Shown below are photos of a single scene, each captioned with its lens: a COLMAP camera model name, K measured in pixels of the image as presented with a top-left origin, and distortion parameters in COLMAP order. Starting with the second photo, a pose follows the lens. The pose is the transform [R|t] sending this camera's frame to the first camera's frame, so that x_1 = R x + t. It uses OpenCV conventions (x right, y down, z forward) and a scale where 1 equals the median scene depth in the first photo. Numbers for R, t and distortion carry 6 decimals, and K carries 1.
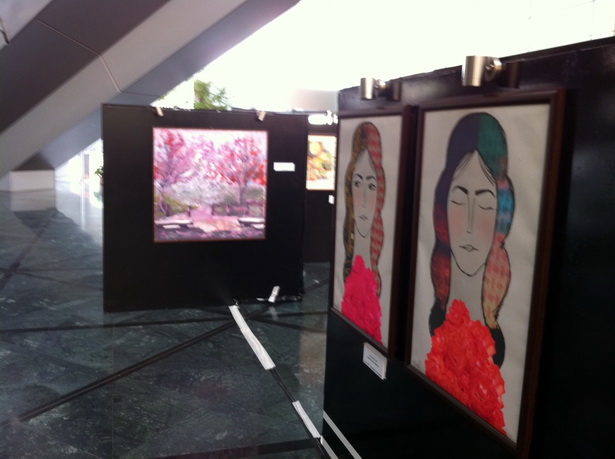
lens RADIAL K [[591.3, 0, 307.5], [0, 591.3, 229.5], [0, 0, 1]] dist [-0.004468, -0.016311]
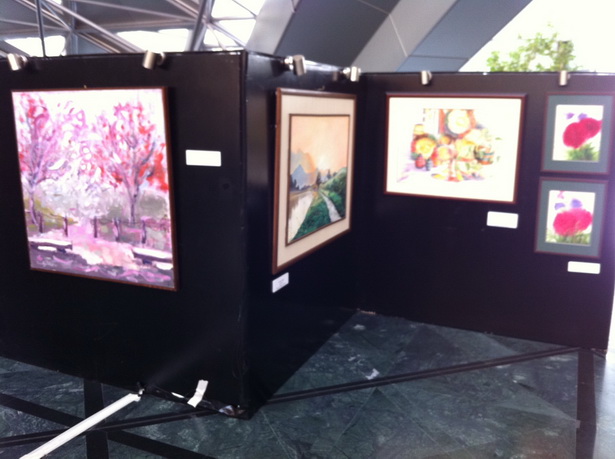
lens RADIAL K [[591.3, 0, 307.5], [0, 591.3, 229.5], [0, 0, 1]] dist [-0.004468, -0.016311]
pose [[0.731317, 0.109698, -0.673159, 0.388237], [-0.085602, 0.993939, 0.068975, -0.090717], [0.676645, 0.007181, 0.736274, 0.713503]]
